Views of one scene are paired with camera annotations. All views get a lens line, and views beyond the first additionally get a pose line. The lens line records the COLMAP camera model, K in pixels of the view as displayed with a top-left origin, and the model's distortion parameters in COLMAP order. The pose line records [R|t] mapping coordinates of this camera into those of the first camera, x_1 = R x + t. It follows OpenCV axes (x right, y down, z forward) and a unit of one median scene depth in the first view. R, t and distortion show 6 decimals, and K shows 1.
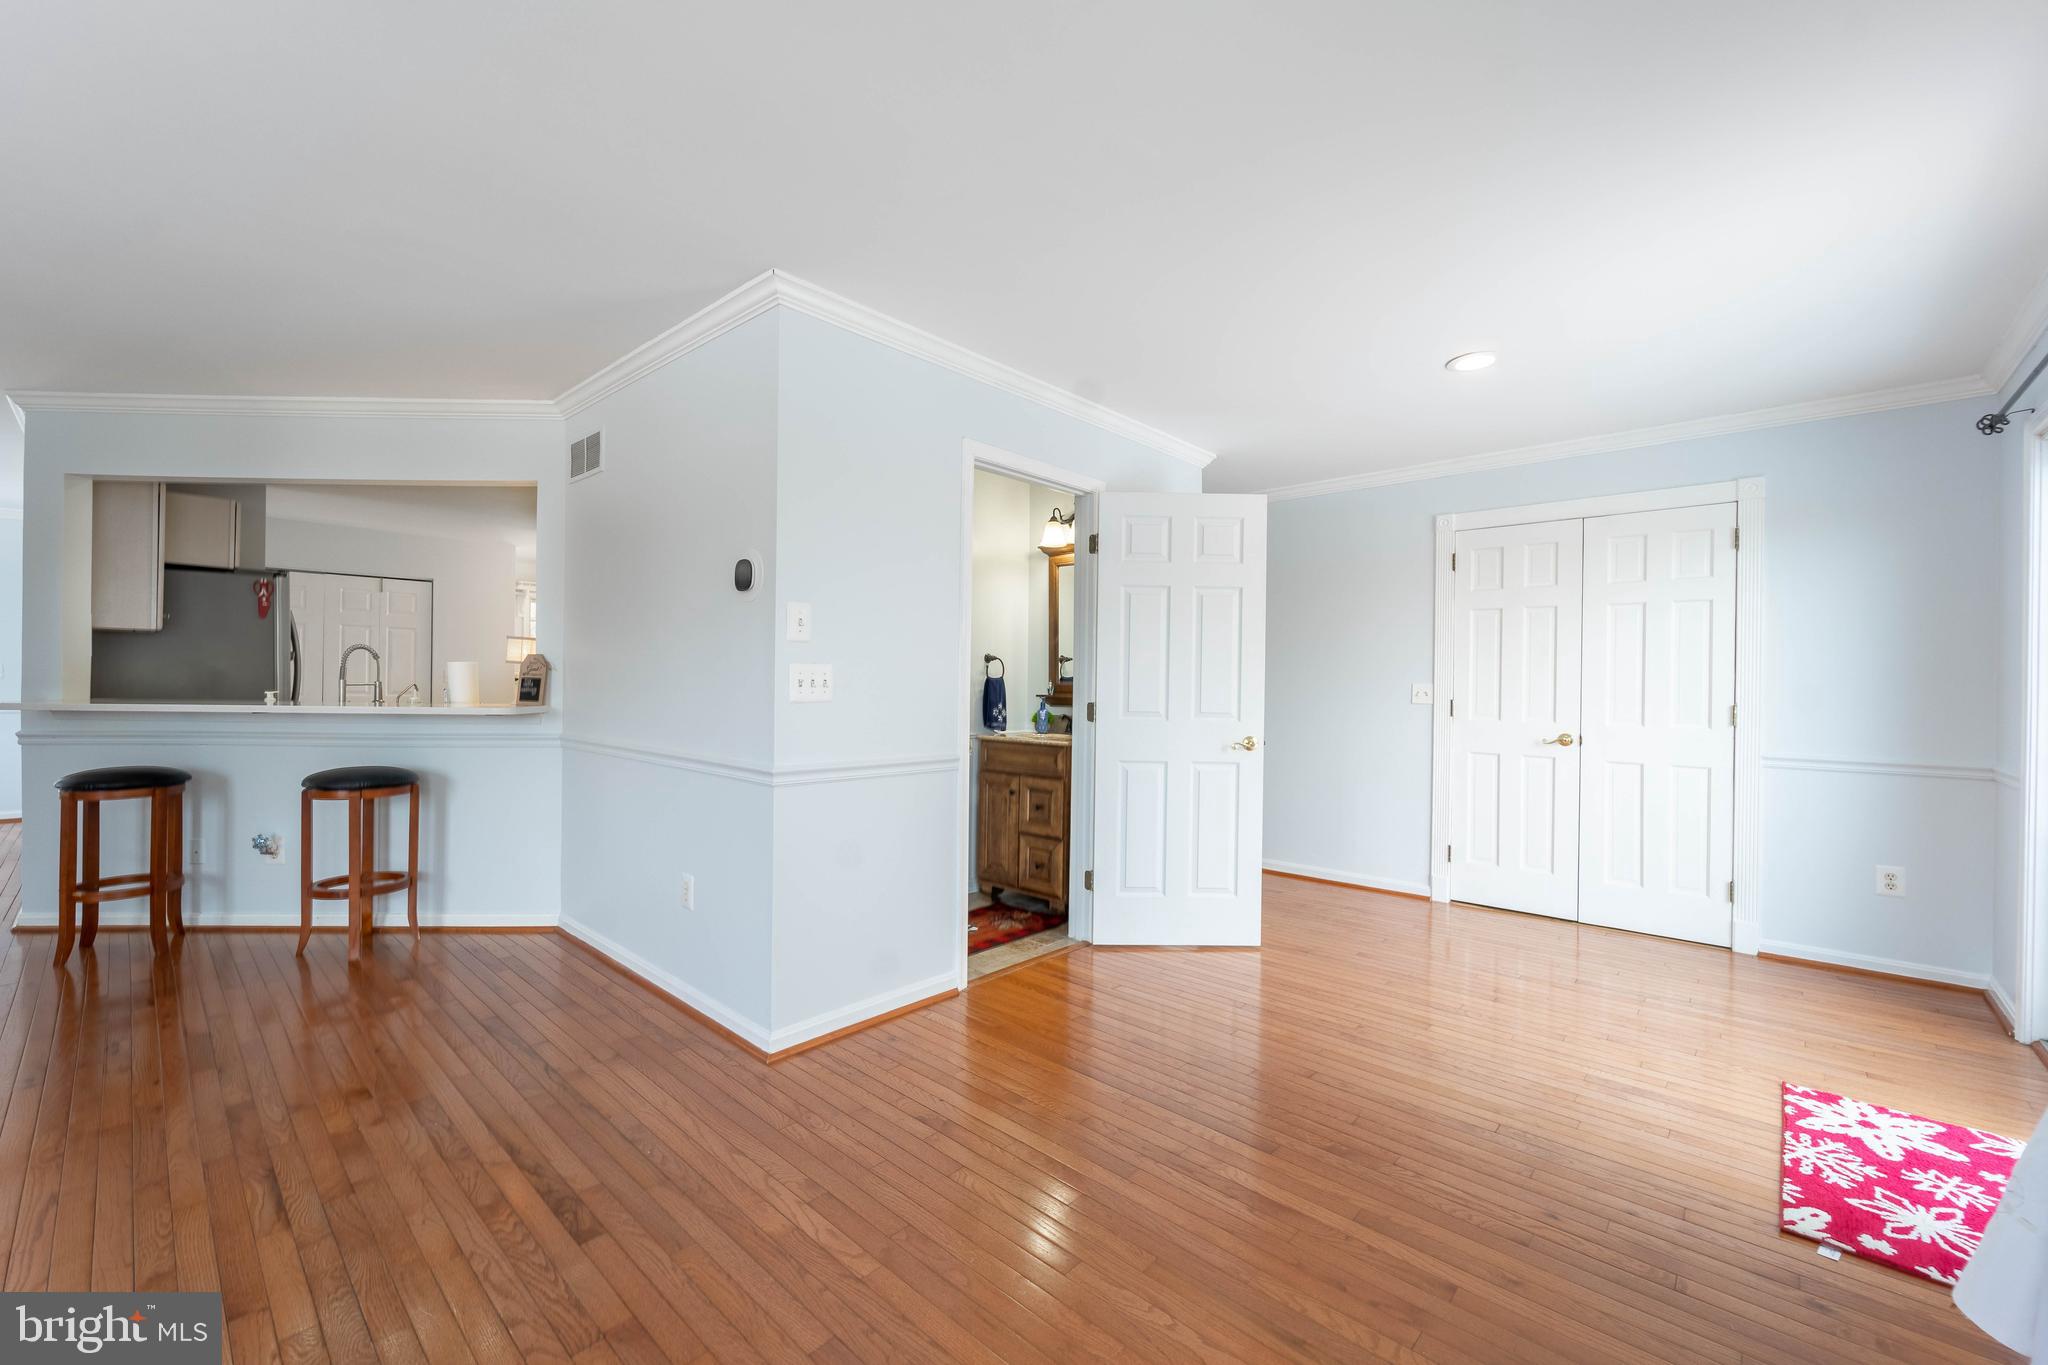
lens RADIAL K [[831.6, 0, 1028.3], [0, 831.6, 682.4], [0, 0, 1]] dist [-0.003079, 0.000245]
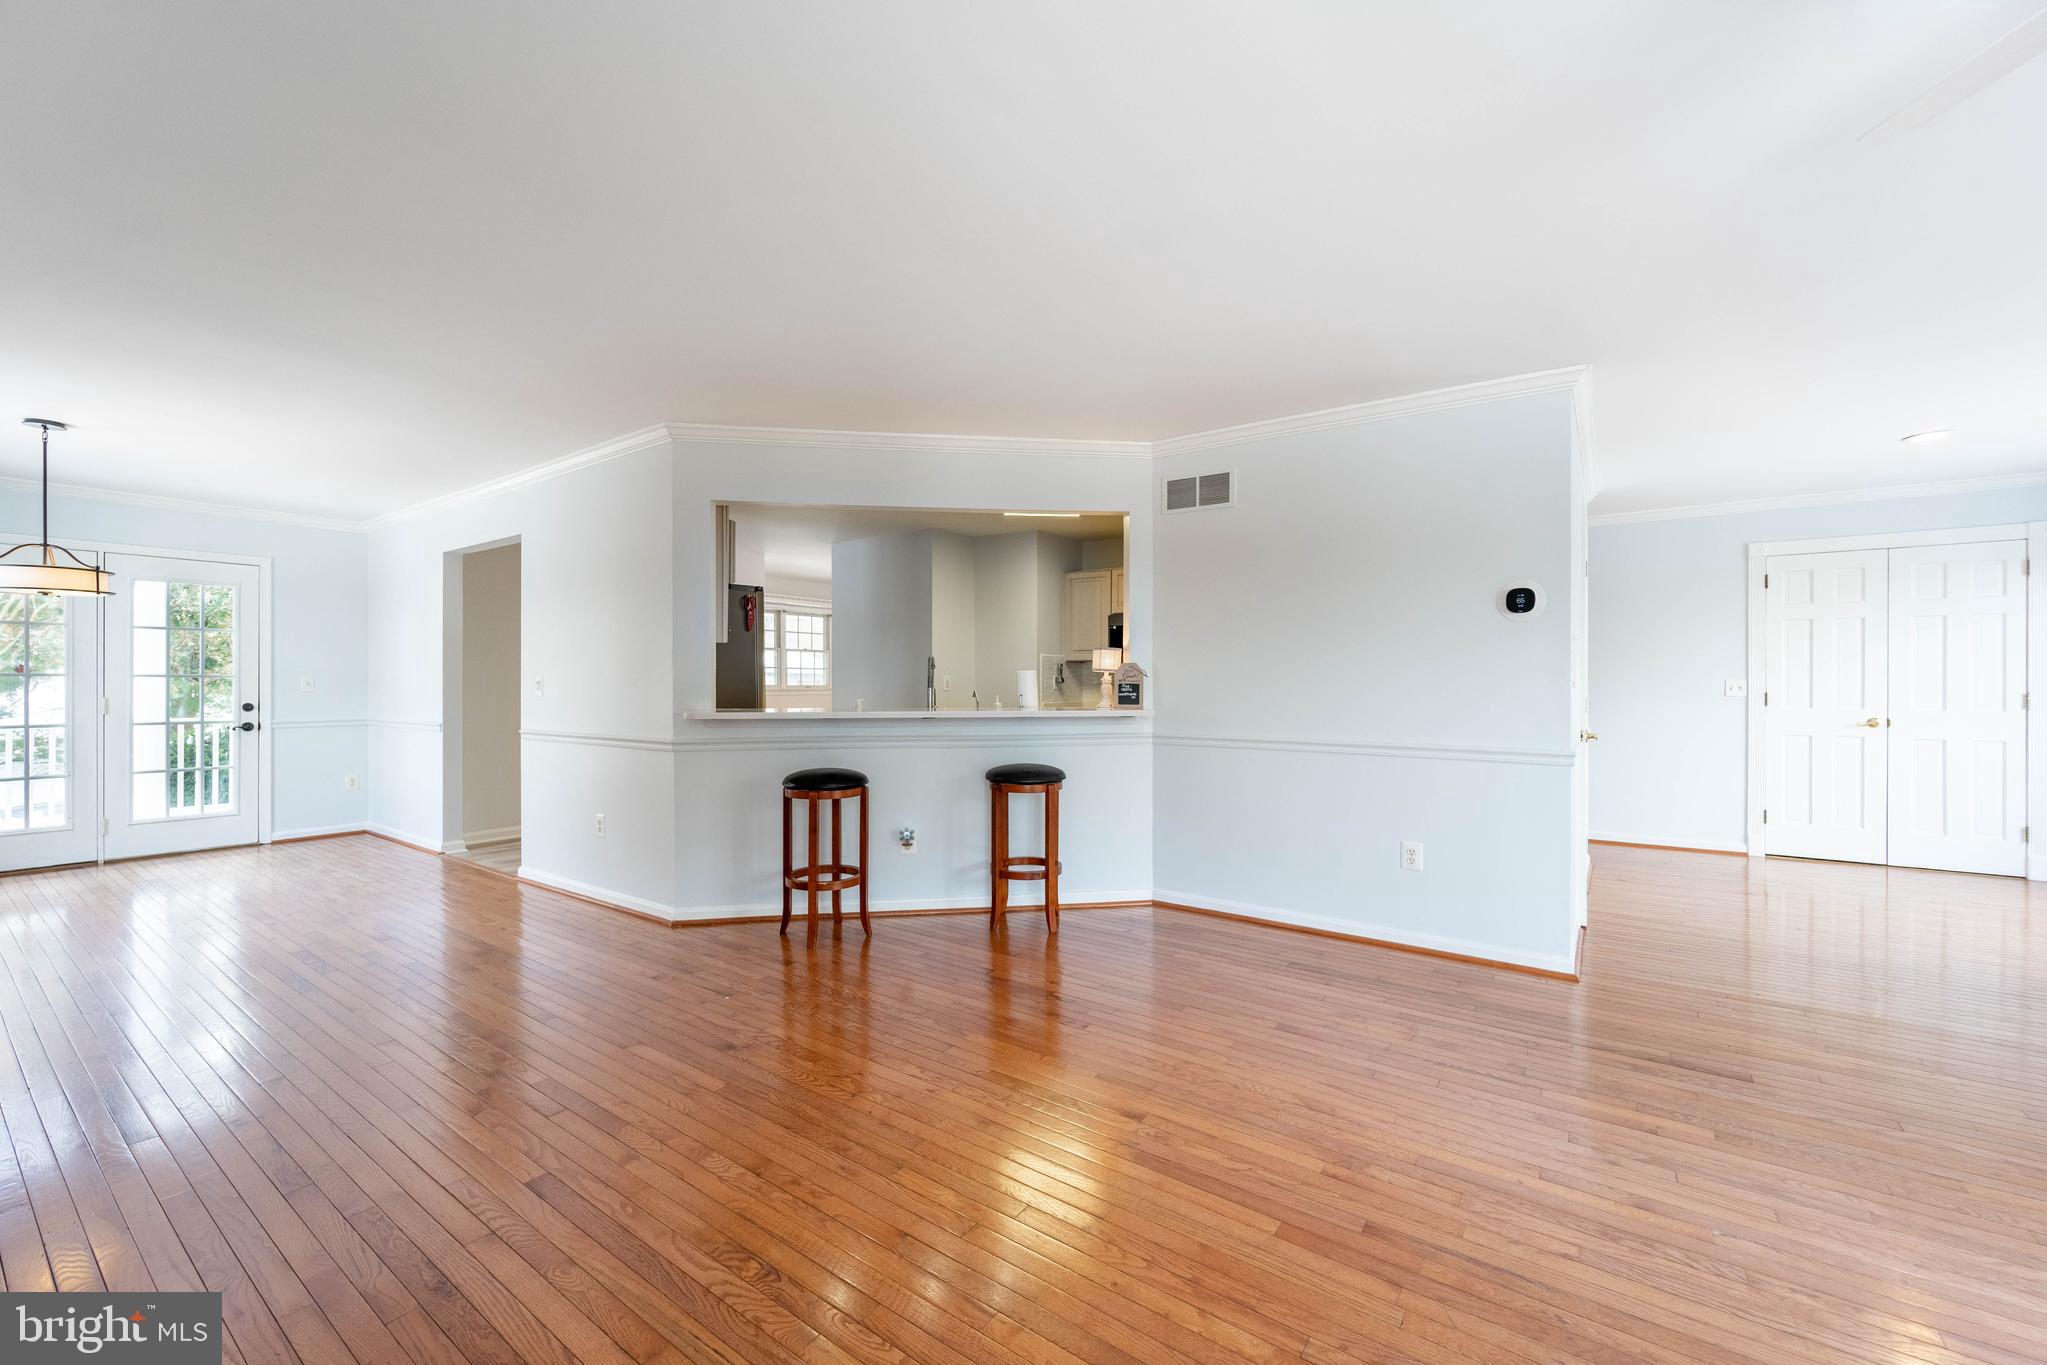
lens RADIAL K [[831.2, 0, 1010.8], [0, 831.2, 686.1], [0, 0, 1]] dist [-0.003079, 0.000245]
pose [[0.993154, -0.012366, 0.116156, -0.748710], [0.011767, 0.999914, 0.005844, -0.009047], [-0.116218, -0.004437, 0.993214, -0.098834]]
